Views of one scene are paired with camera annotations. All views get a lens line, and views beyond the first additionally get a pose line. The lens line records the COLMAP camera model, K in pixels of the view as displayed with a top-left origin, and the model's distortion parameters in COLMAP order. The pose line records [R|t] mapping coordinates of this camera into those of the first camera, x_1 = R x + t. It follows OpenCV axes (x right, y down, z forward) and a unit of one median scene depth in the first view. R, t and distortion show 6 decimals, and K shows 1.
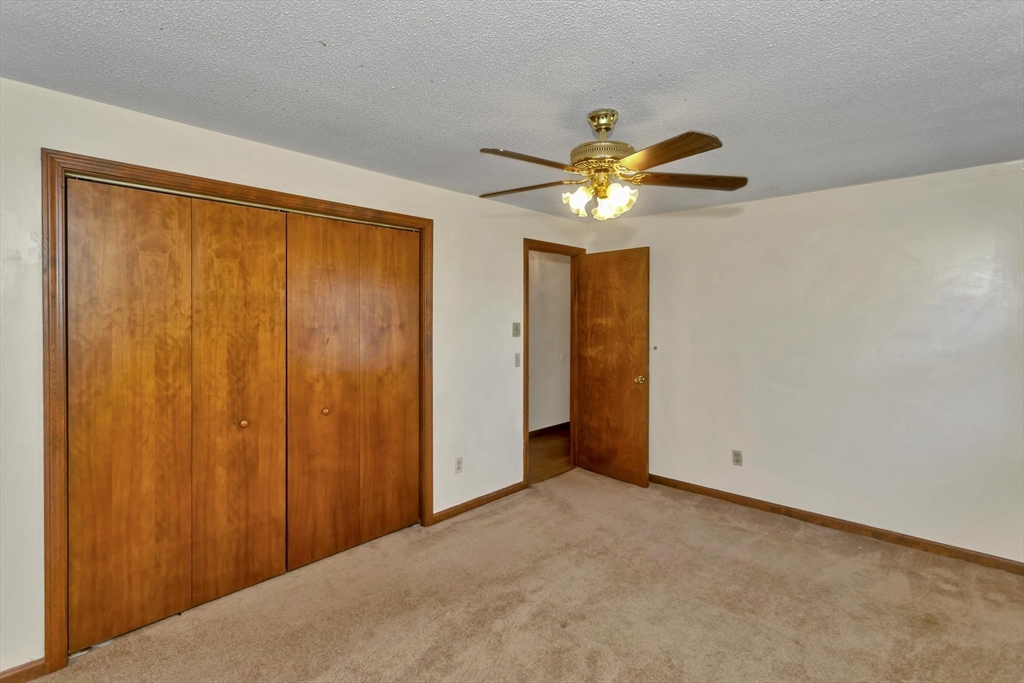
lens RADIAL K [[484.7, 0, 505.5], [0, 484.7, 321.9], [0, 0, 1]] dist [0.001838, -0.000792]
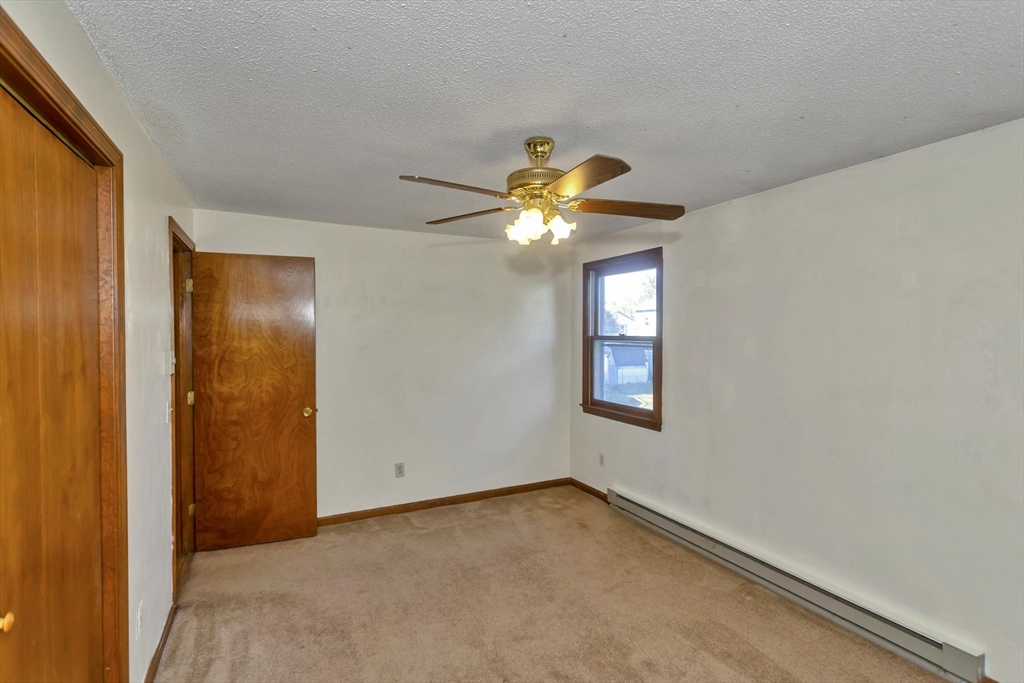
lens RADIAL K [[489.9, 0, 509.5], [0, 489.9, 335.0], [0, 0, 1]] dist [0.001406, 0.000397]
pose [[0.349399, -0.009891, 0.936922, -0.554612], [0.014763, 0.999878, 0.005051, -0.022337], [-0.936858, 0.012067, 0.349503, 0.496960]]
